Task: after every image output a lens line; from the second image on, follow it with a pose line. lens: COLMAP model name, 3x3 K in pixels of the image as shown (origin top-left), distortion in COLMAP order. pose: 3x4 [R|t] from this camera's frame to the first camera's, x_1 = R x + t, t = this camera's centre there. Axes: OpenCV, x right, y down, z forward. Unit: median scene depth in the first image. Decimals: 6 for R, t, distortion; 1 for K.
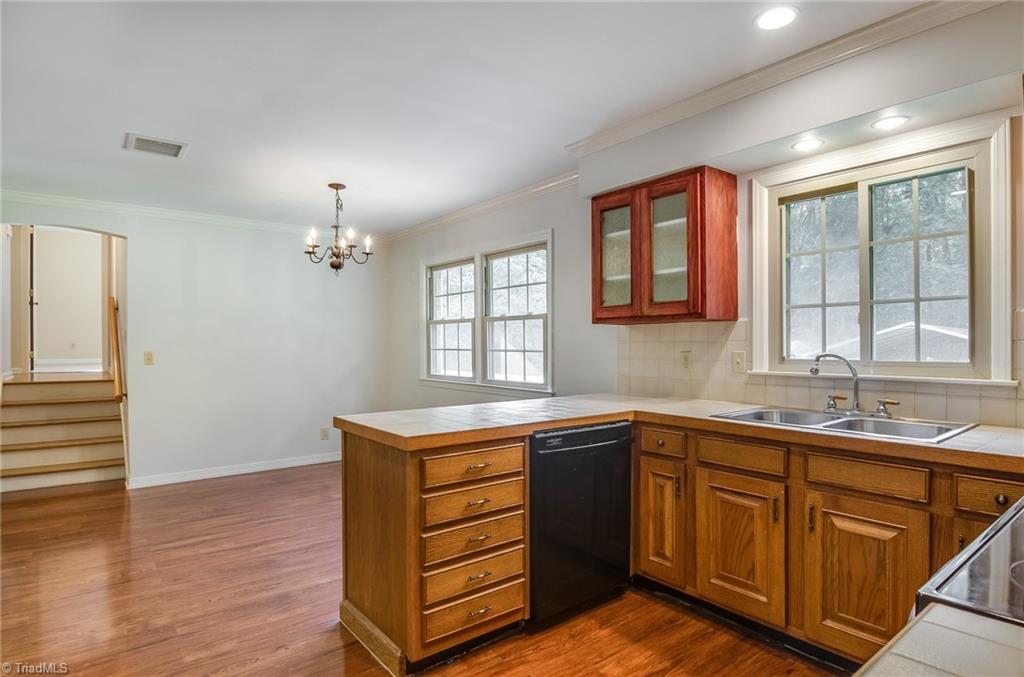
lens RADIAL K [[554.7, 0, 516.6], [0, 554.7, 342.5], [0, 0, 1]] dist [-0.014734, -0.001148]
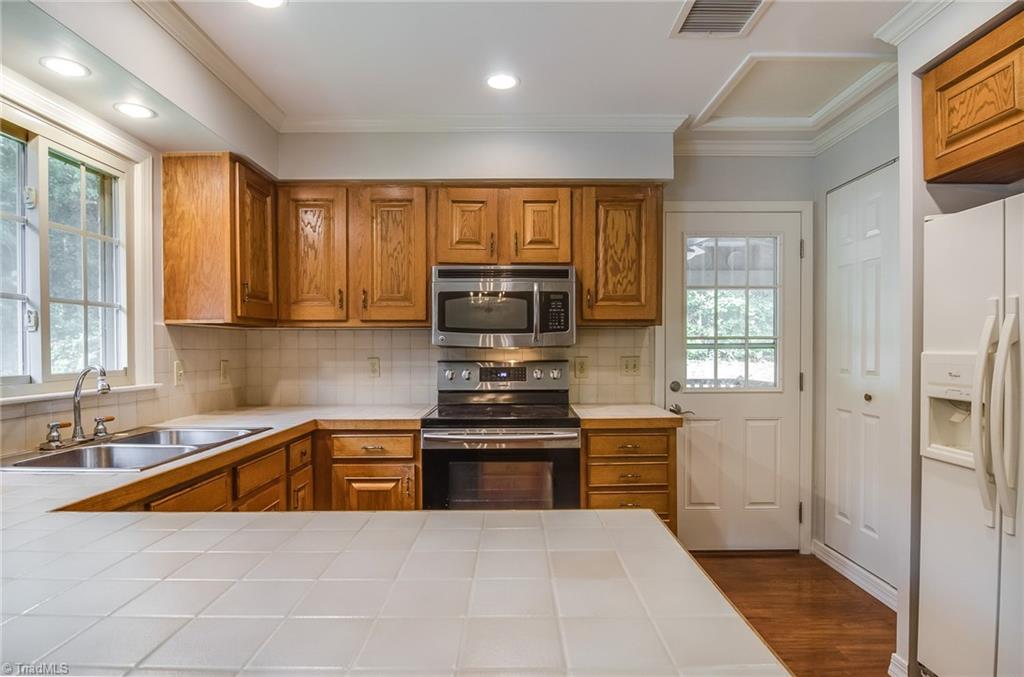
lens RADIAL K [[551.3, 0, 517.7], [0, 551.3, 359.0], [0, 0, 1]] dist [-0.021662, -0.001227]
pose [[-0.788516, -0.004848, 0.614995, -0.284205], [0.007138, 0.999829, 0.017034, 0.002295], [-0.614972, 0.017821, -0.788347, 0.989605]]
